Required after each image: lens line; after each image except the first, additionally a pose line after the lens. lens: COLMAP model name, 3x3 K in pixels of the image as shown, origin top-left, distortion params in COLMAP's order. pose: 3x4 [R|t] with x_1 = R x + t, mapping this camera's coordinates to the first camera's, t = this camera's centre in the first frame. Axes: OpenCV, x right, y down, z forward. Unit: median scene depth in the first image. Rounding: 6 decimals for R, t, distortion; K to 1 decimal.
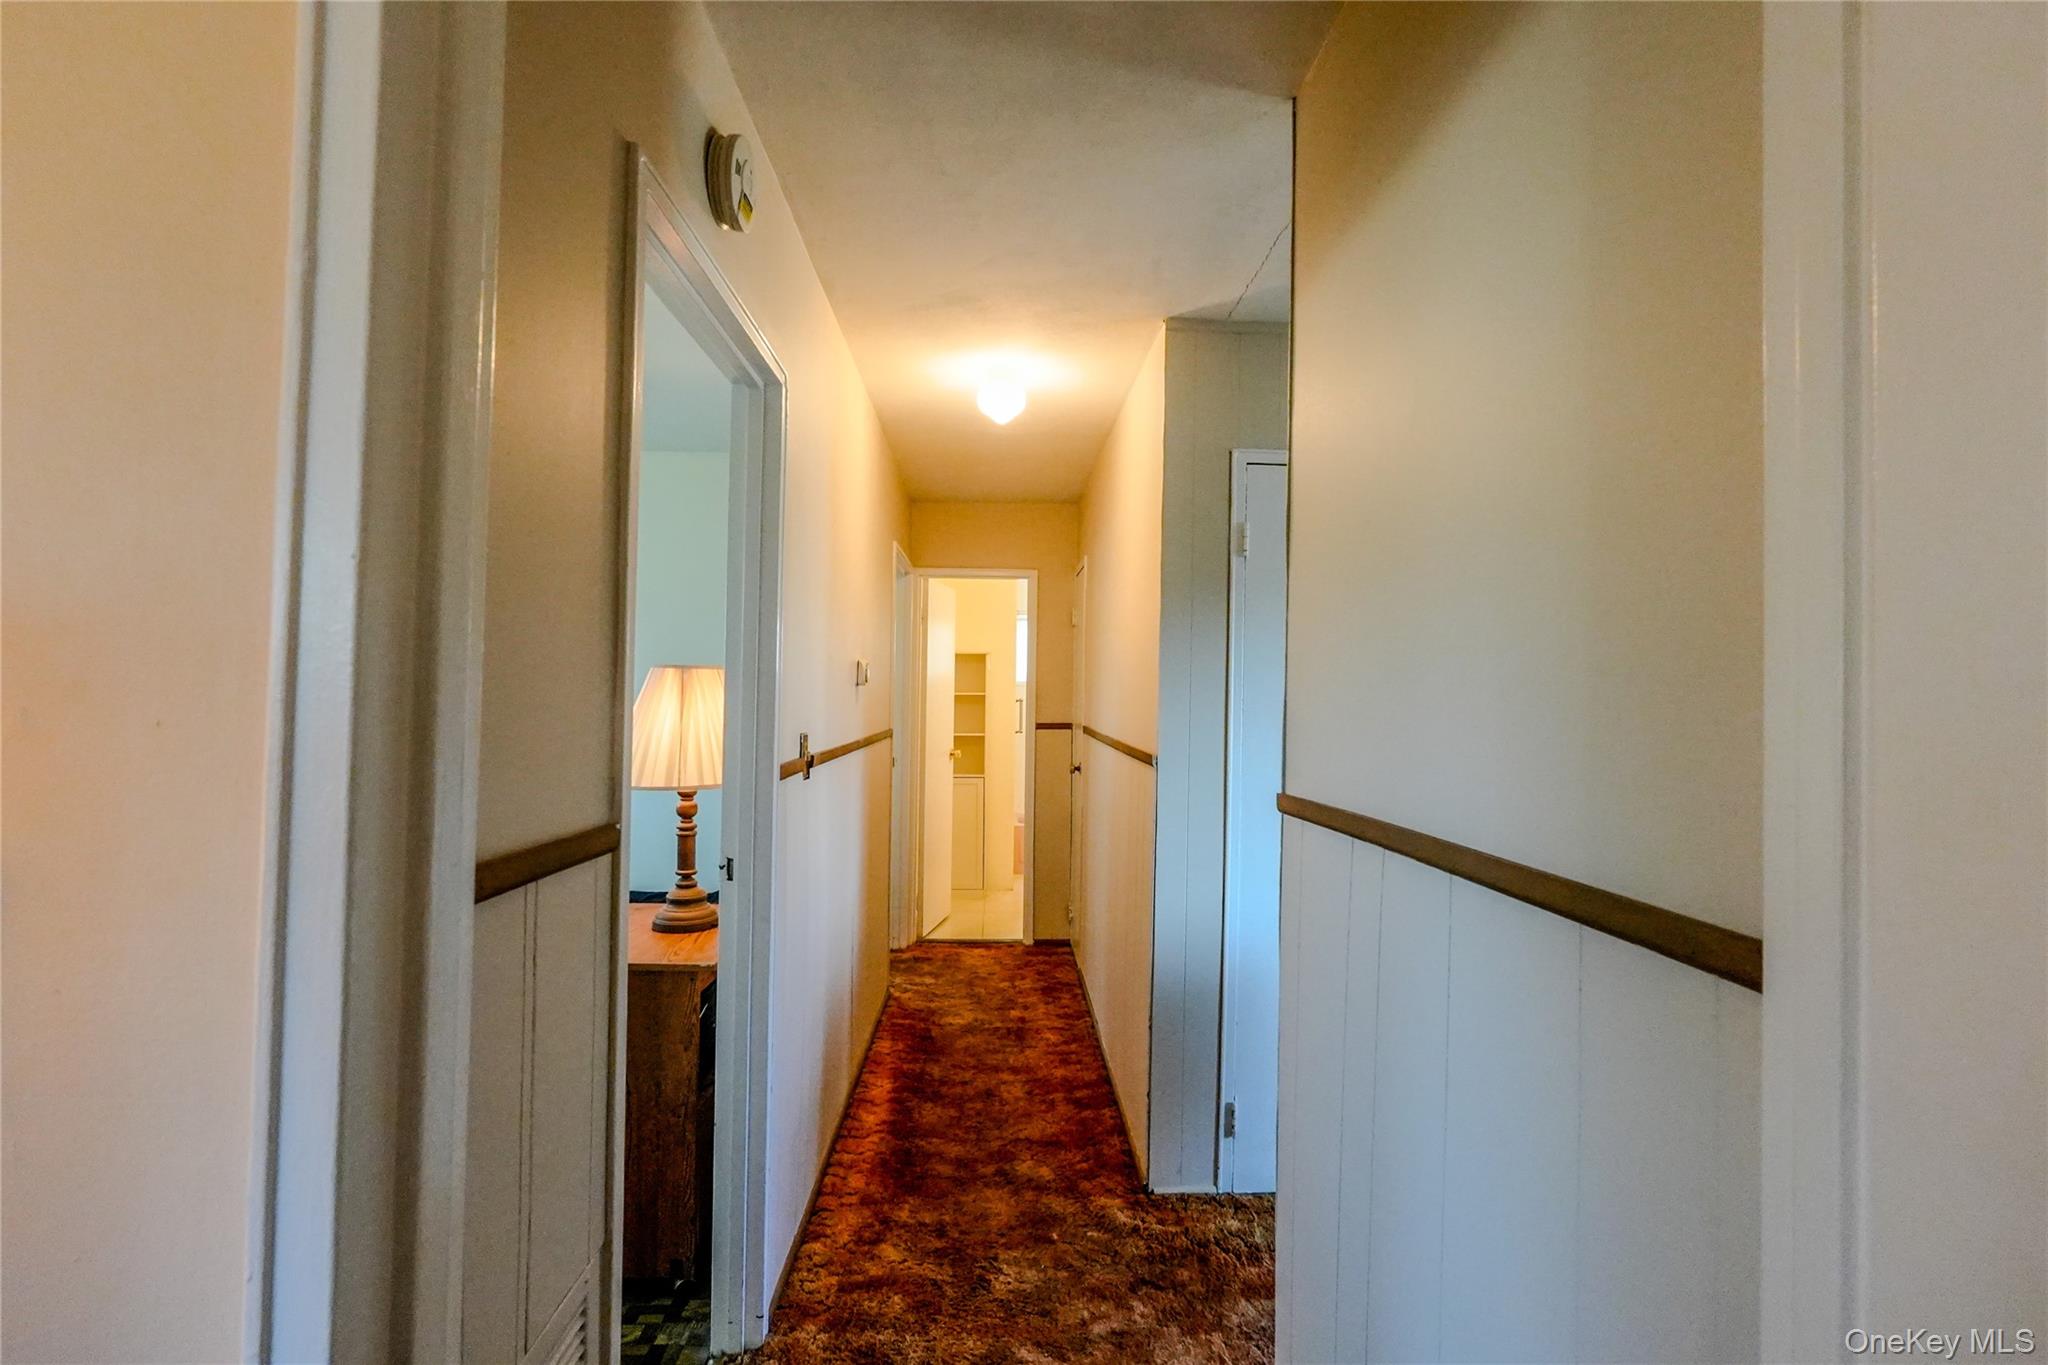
lens RADIAL K [[940.6, 0, 1018.0], [0, 940.6, 682.8], [0, 0, 1]] dist [-0.011058, 0.003947]
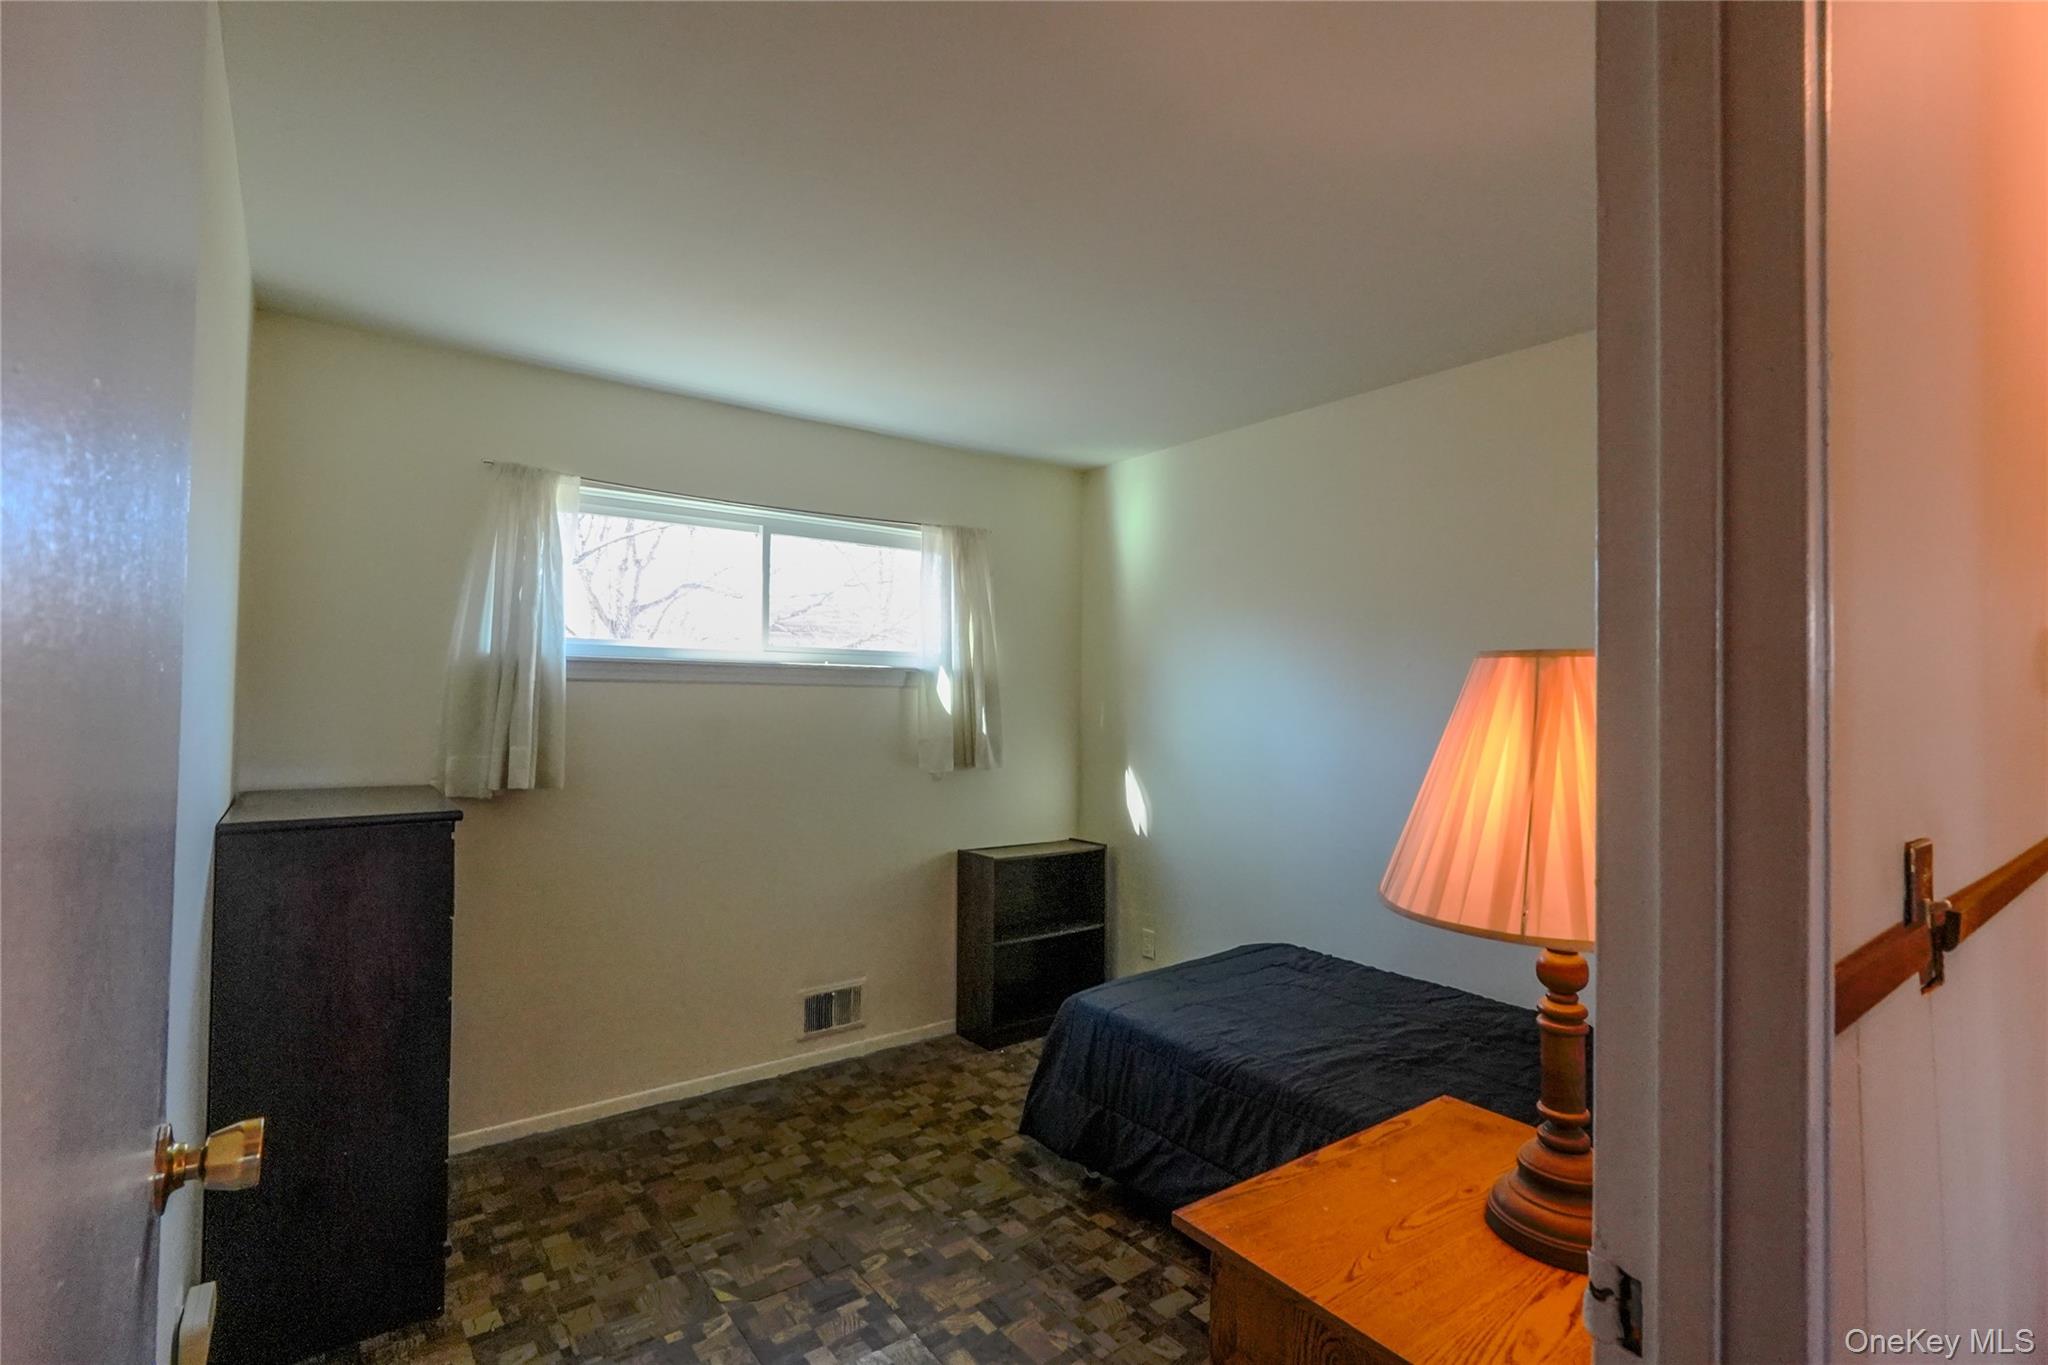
lens RADIAL K [[940.6, 0, 1014.5], [0, 940.6, 676.3], [0, 0, 1]] dist [-0.011058, 0.003947]
pose [[0.580228, -0.013516, -0.814342, -0.148066], [0.014695, 0.999873, -0.006125, -0.007505], [0.814321, -0.008413, 0.580353, 0.568497]]
